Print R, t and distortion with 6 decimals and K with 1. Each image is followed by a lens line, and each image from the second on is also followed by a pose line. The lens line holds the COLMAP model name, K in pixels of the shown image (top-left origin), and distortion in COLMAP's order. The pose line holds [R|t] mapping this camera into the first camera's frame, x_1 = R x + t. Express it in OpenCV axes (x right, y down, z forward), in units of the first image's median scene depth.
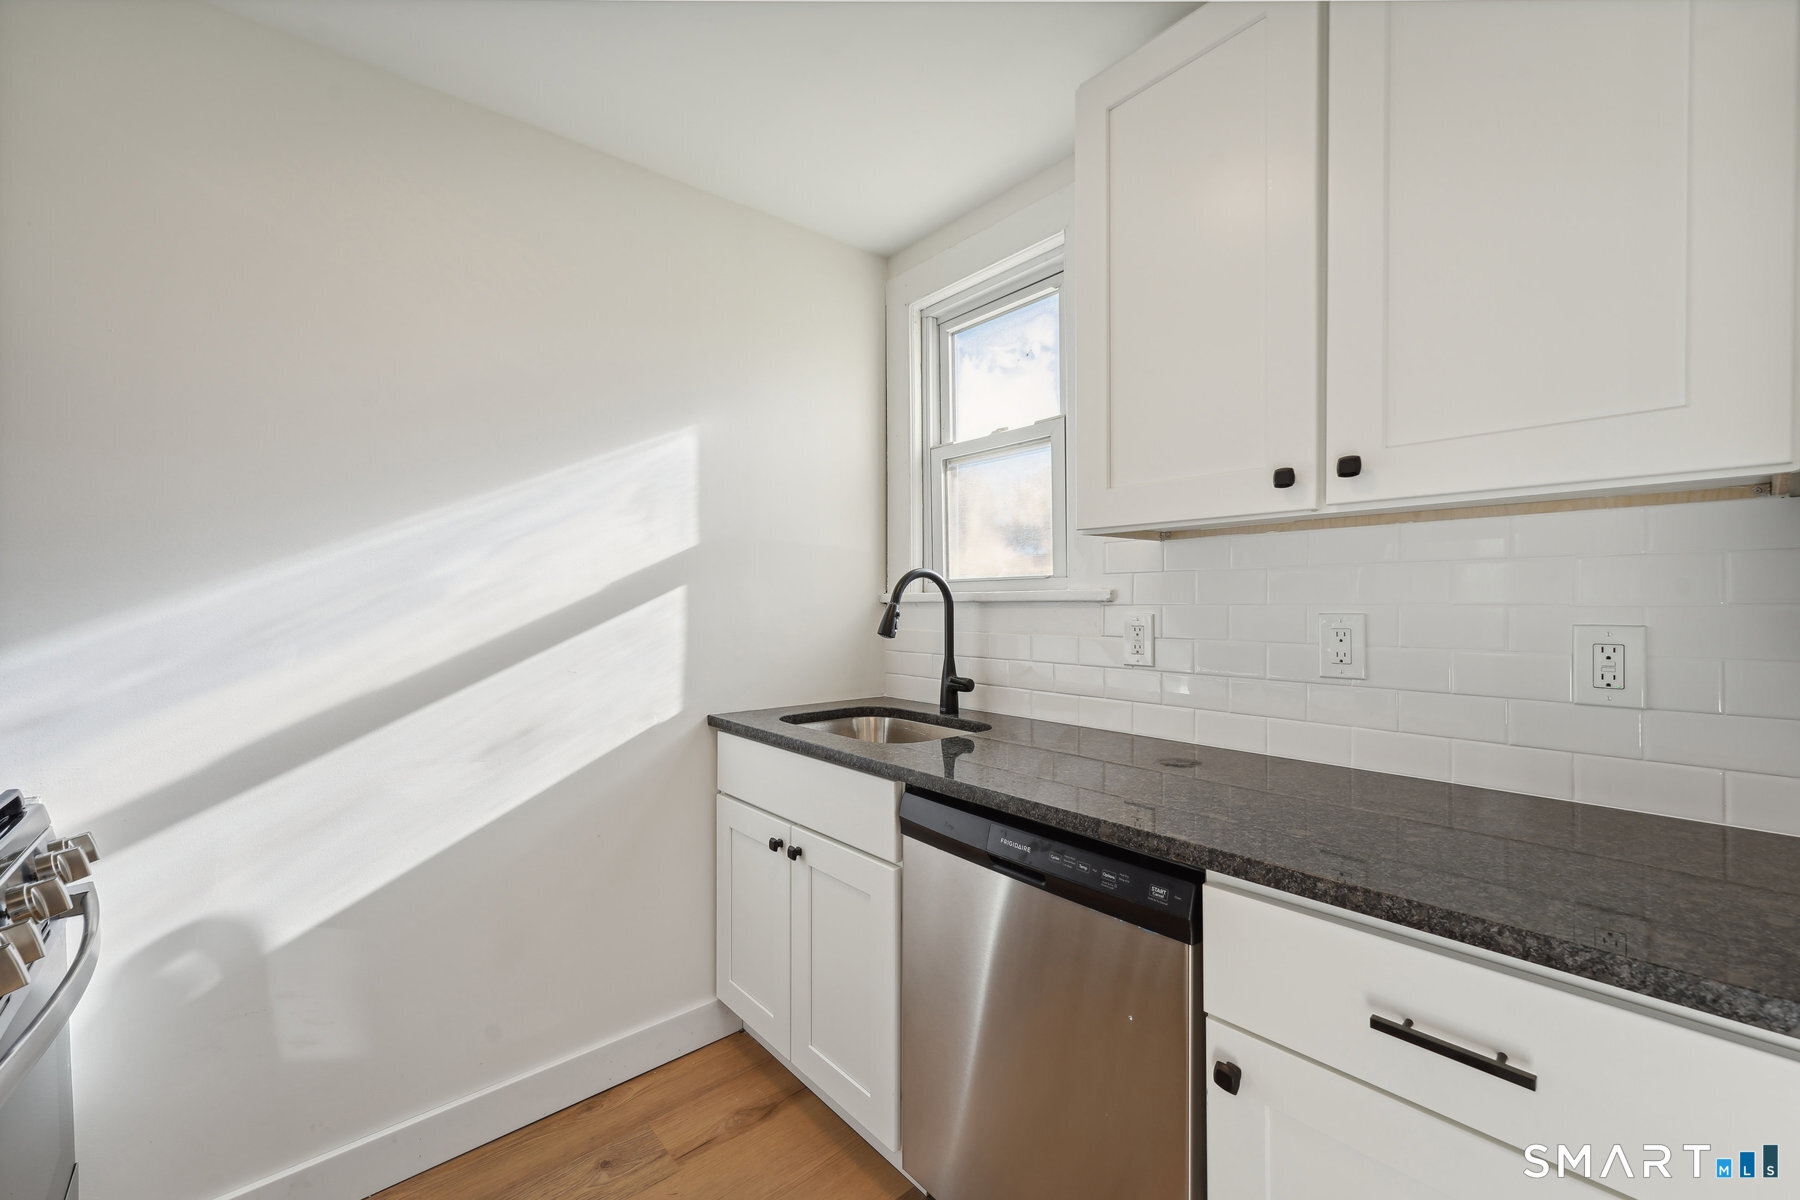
lens RADIAL K [[730.6, 0, 906.0], [0, 730.6, 600.0], [0, 0, 1]] dist [0.007329, 0.000466]
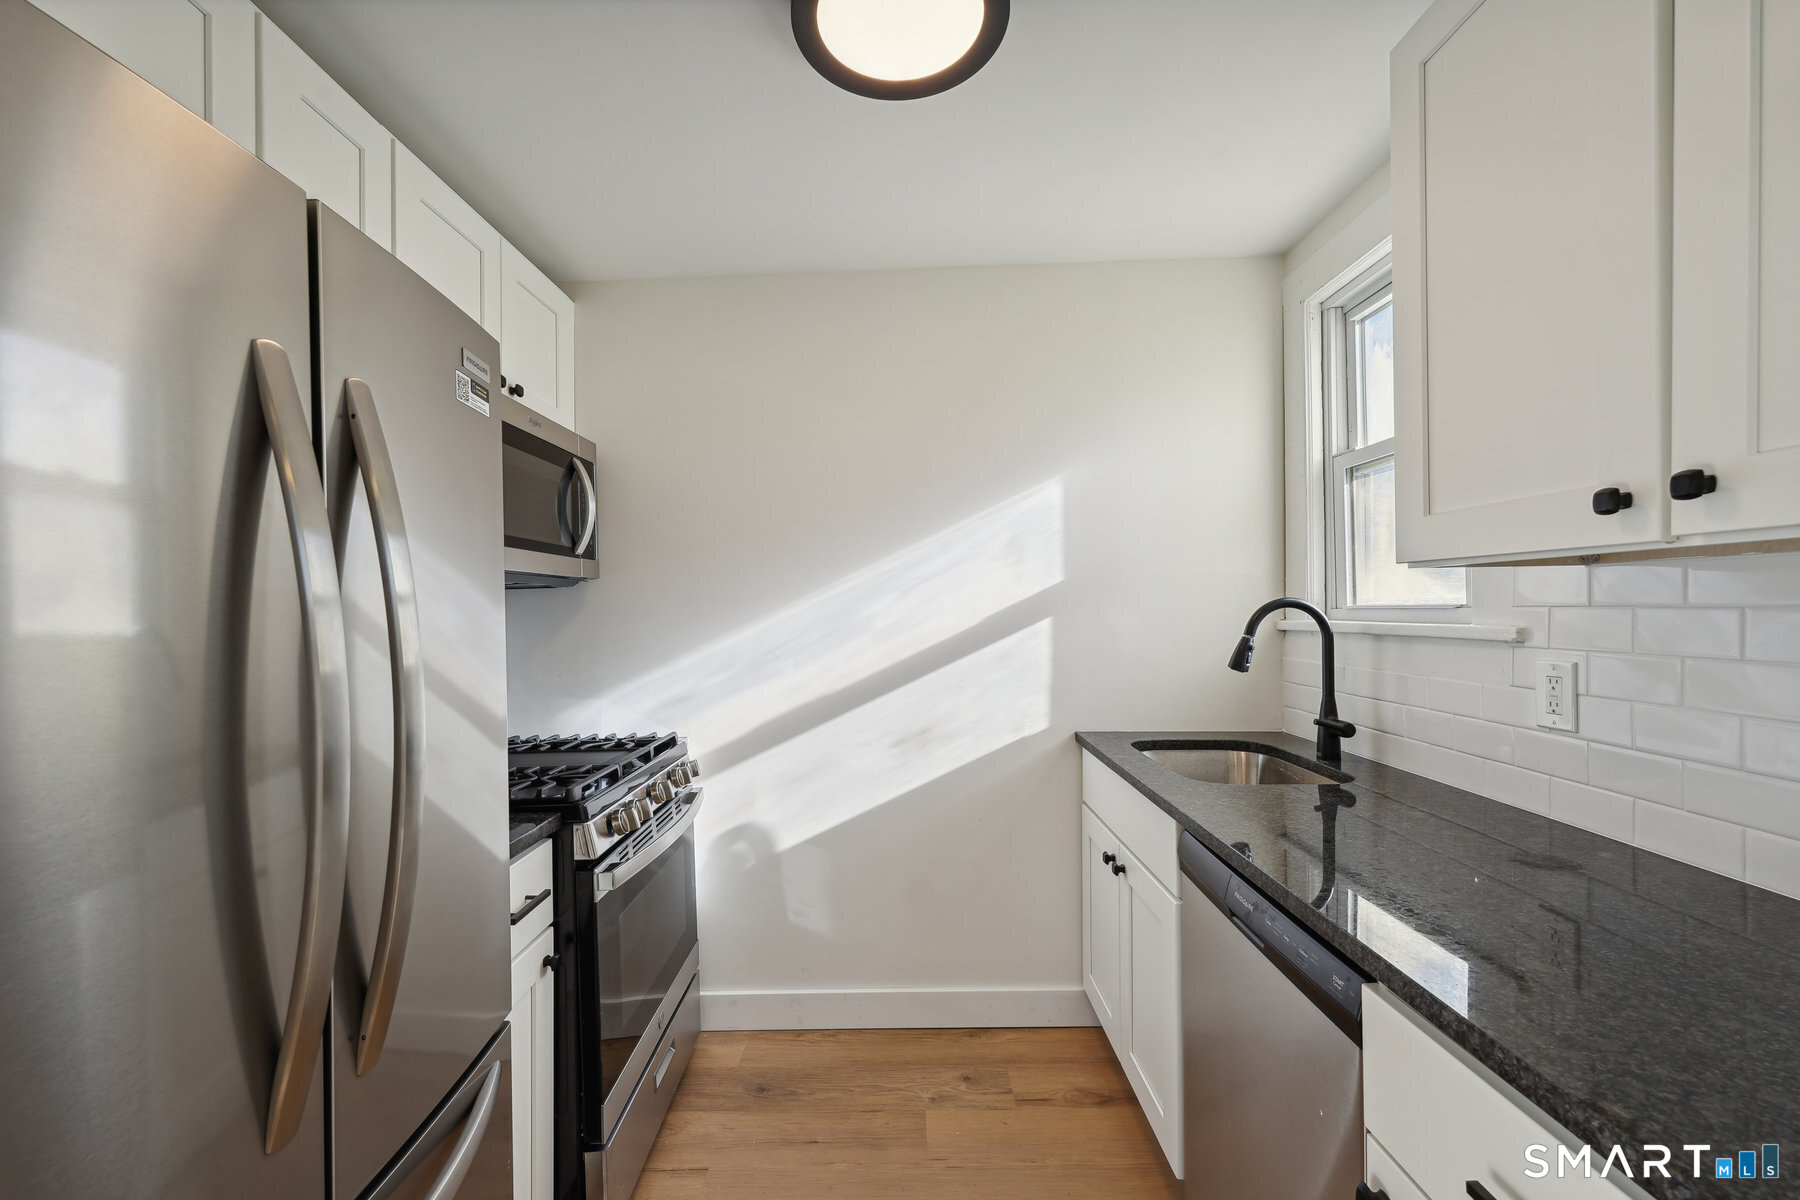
lens RADIAL K [[730.6, 0, 881.6], [0, 730.6, 603.7], [0, 0, 1]] dist [0.007329, 0.000466]
pose [[0.746370, -0.010983, -0.665441, 0.294199], [0.010337, 0.999935, -0.004910, -0.042346], [0.665451, -0.003214, 0.746434, -0.035624]]
